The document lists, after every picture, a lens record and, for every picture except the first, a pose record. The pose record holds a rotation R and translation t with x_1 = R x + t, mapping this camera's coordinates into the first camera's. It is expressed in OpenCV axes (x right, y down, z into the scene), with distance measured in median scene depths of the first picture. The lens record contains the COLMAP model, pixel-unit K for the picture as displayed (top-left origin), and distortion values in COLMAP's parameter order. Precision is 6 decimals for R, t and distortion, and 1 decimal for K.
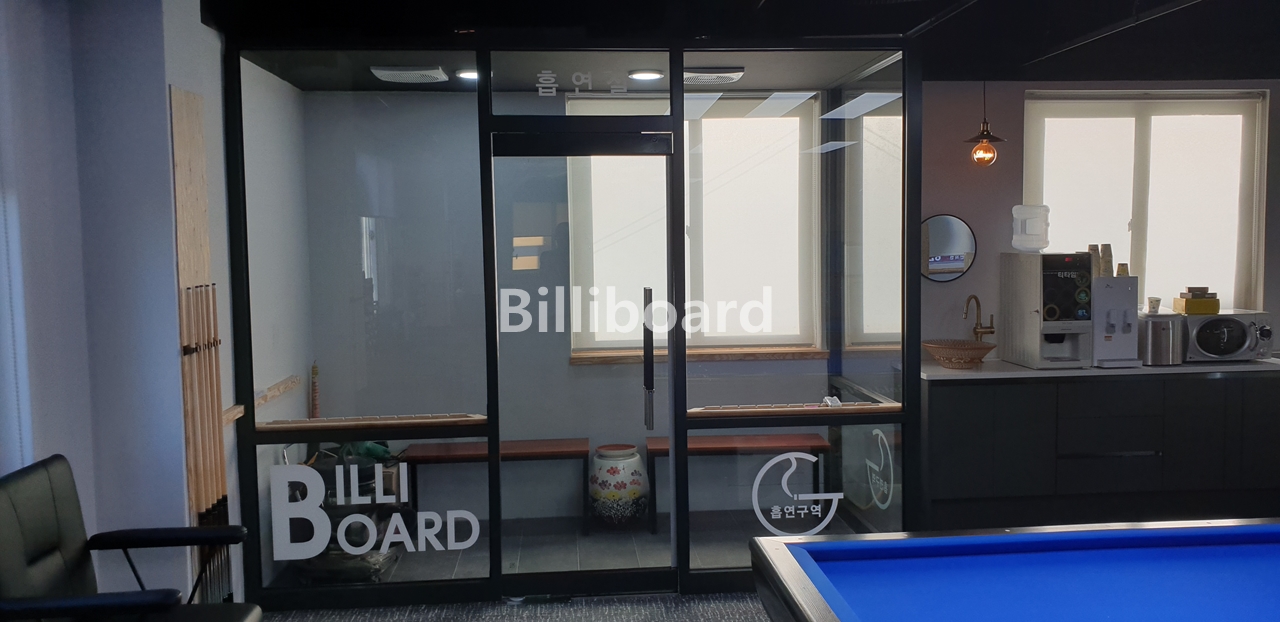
lens RADIAL K [[981.2, 0, 640.0], [0, 981.2, 311.0], [0, 0, 1]] dist [0.042065, 0.004200]
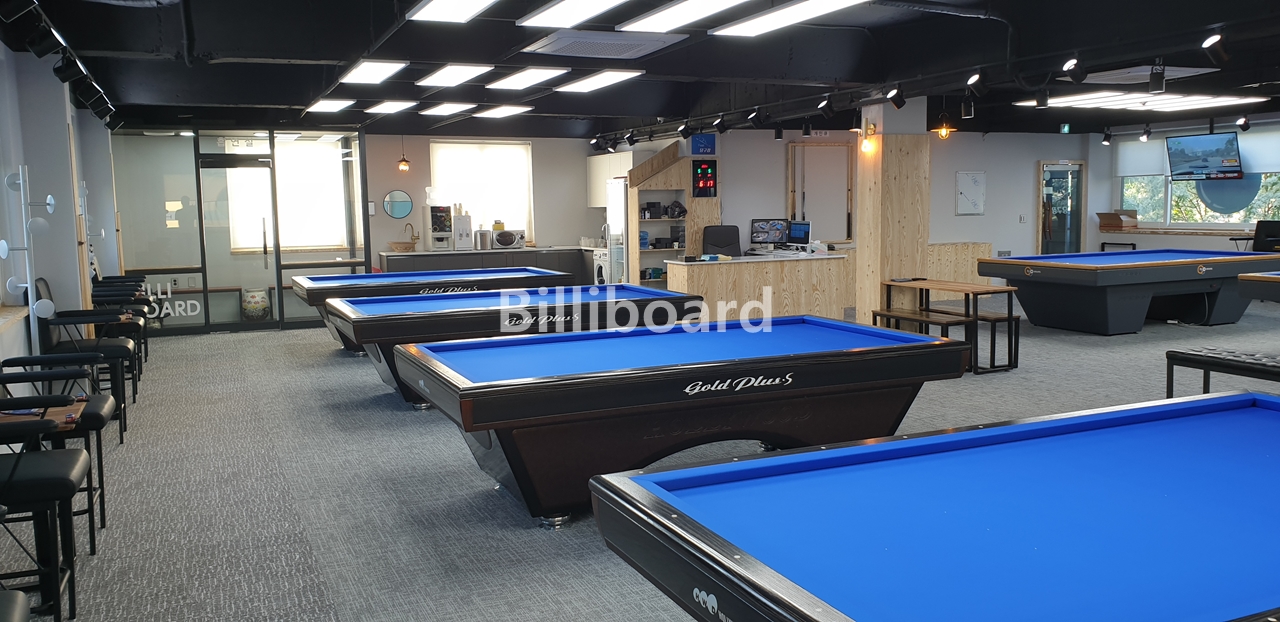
lens RADIAL K [[1013.1, 0, 672.9], [0, 1013.1, 310.7], [0, 0, 1]] dist [0.114798, -0.249849]
pose [[0.935174, -0.041120, 0.351794, 0.052430], [0.029153, 0.998804, 0.039252, 0.136129], [-0.352987, -0.026451, 0.935254, -1.826677]]
